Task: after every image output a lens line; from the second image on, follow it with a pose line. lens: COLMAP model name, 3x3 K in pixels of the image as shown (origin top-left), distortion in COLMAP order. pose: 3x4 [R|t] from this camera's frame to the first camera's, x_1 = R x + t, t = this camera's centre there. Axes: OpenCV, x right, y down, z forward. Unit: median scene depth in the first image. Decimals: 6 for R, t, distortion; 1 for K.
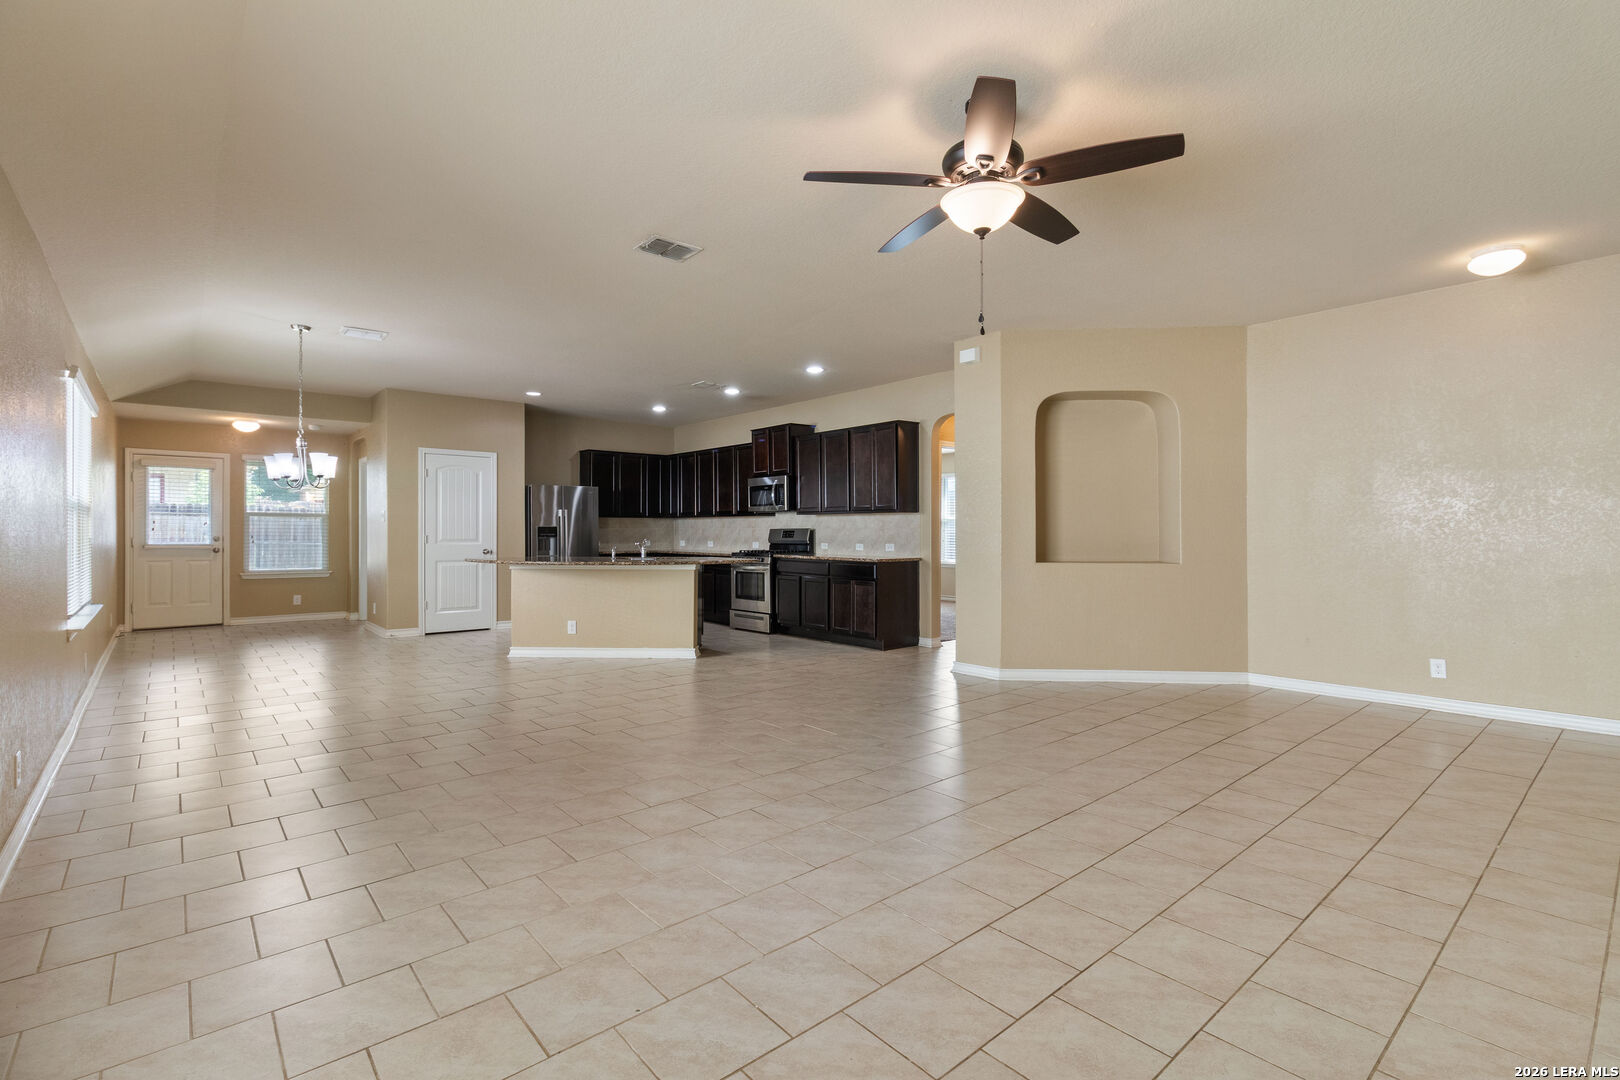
lens RADIAL K [[745.6, 0, 804.7], [0, 745.6, 531.0], [0, 0, 1]] dist [0.011990, 0.000141]
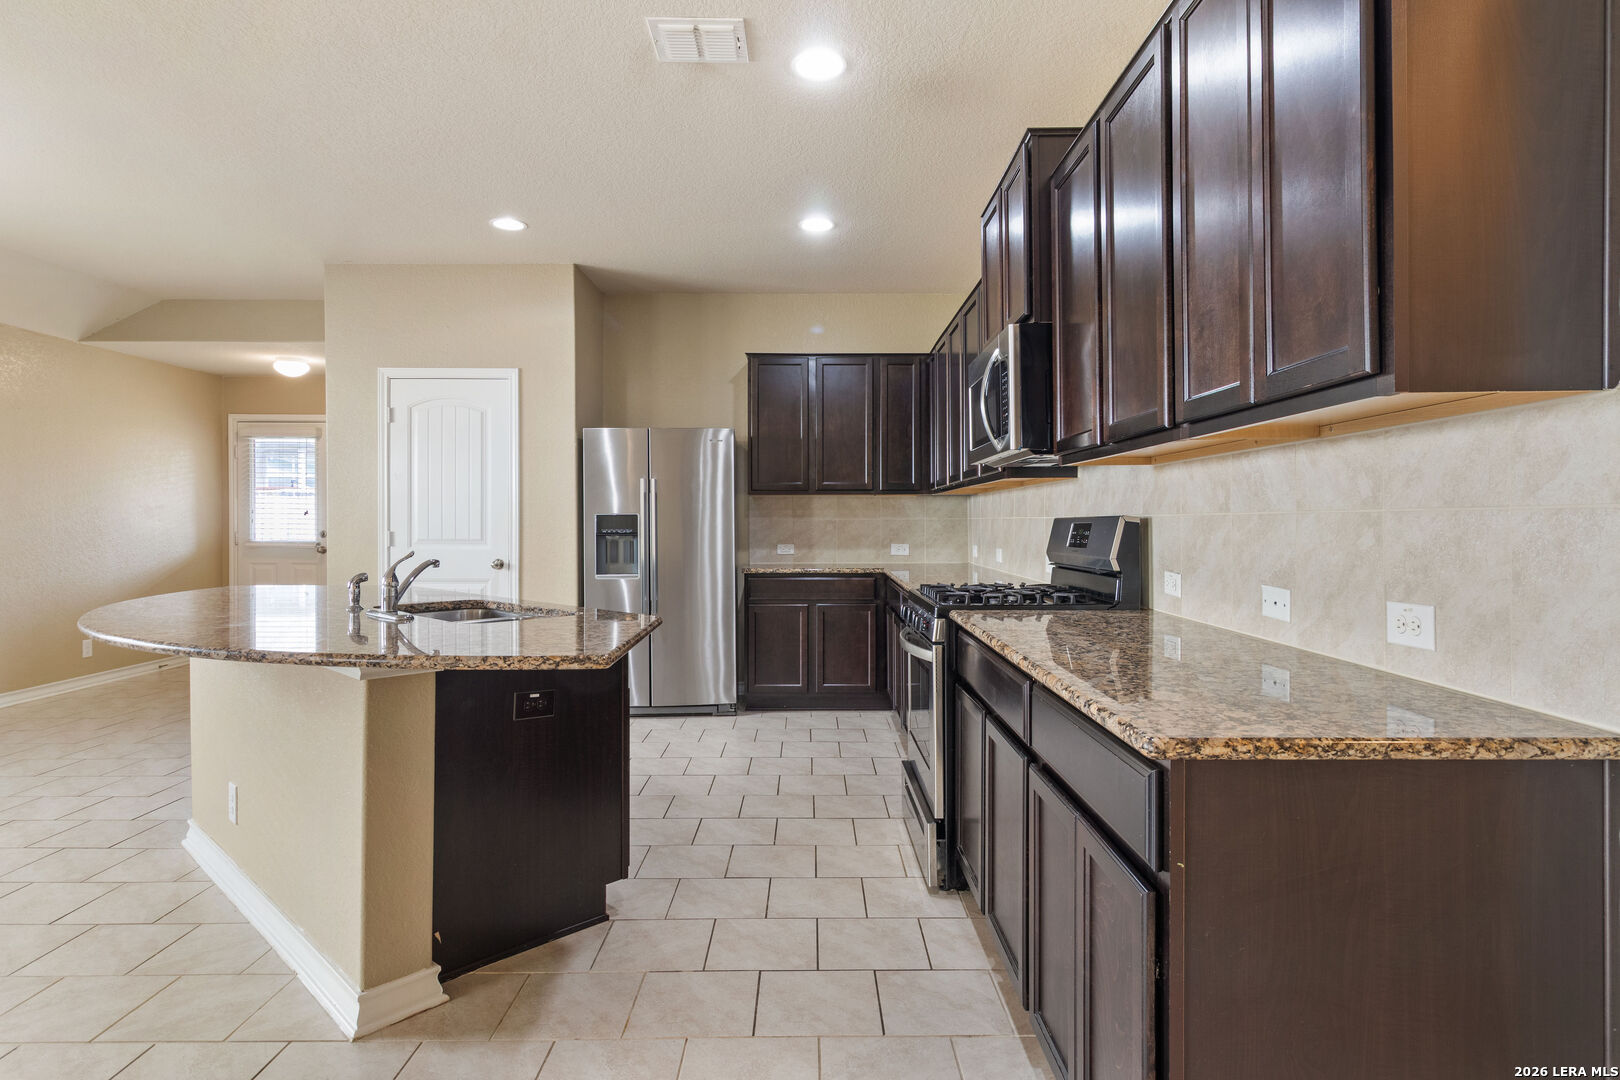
lens RADIAL K [[882.4, 0, 813.8], [0, 882.4, 520.8], [0, 0, 1]] dist [-0.000639, -0.000422]
pose [[0.768014, -0.000712, -0.640433, 0.120207], [0.000251, 1.000000, -0.000811, -0.001292], [0.640433, 0.000462, 0.768014, 0.659026]]
